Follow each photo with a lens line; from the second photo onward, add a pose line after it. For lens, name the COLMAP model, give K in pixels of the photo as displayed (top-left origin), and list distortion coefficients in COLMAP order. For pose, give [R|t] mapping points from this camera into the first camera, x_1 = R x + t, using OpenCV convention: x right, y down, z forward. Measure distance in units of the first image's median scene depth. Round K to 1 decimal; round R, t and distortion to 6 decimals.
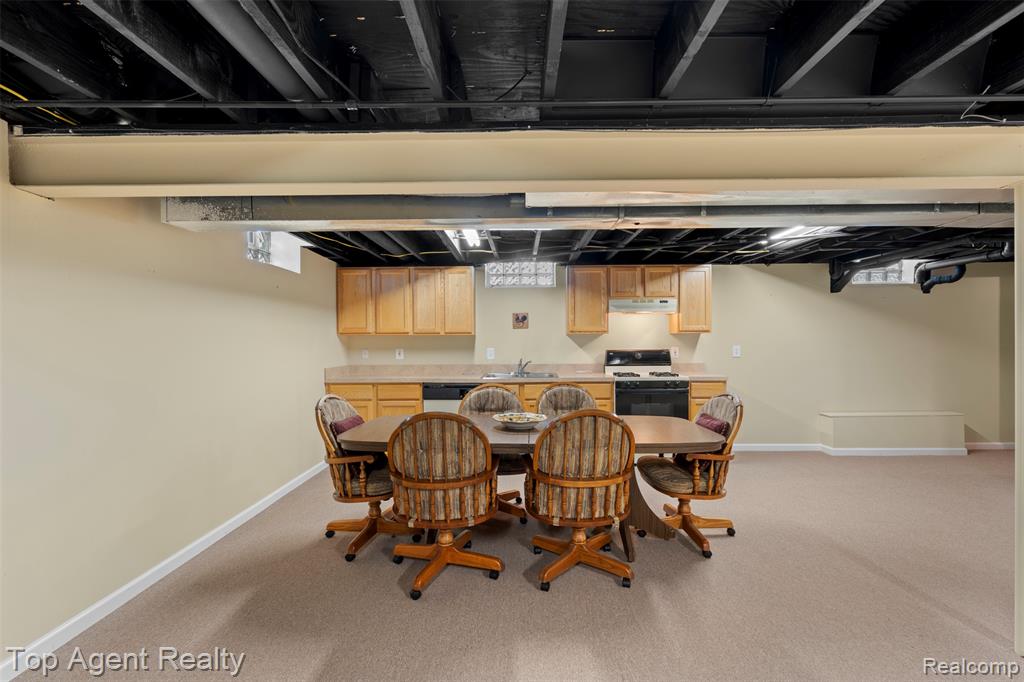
lens RADIAL K [[459.6, 0, 521.3], [0, 459.6, 343.8], [0, 0, 1]] dist [-0.009493, 0.002752]
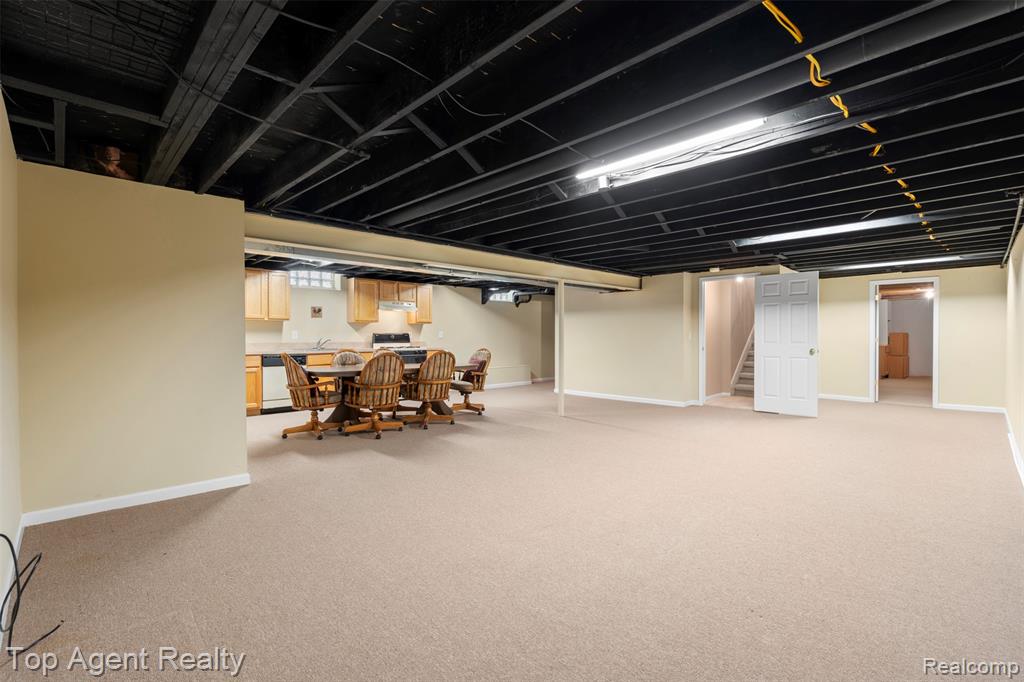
lens RADIAL K [[459.6, 0, 507.8], [0, 459.6, 339.1], [0, 0, 1]] dist [-0.009493, 0.002752]
pose [[0.715654, 0.002881, 0.698449, -0.598343], [-0.001115, 0.999995, -0.002983, 0.039181], [-0.698454, 0.001356, 0.715654, -0.453619]]
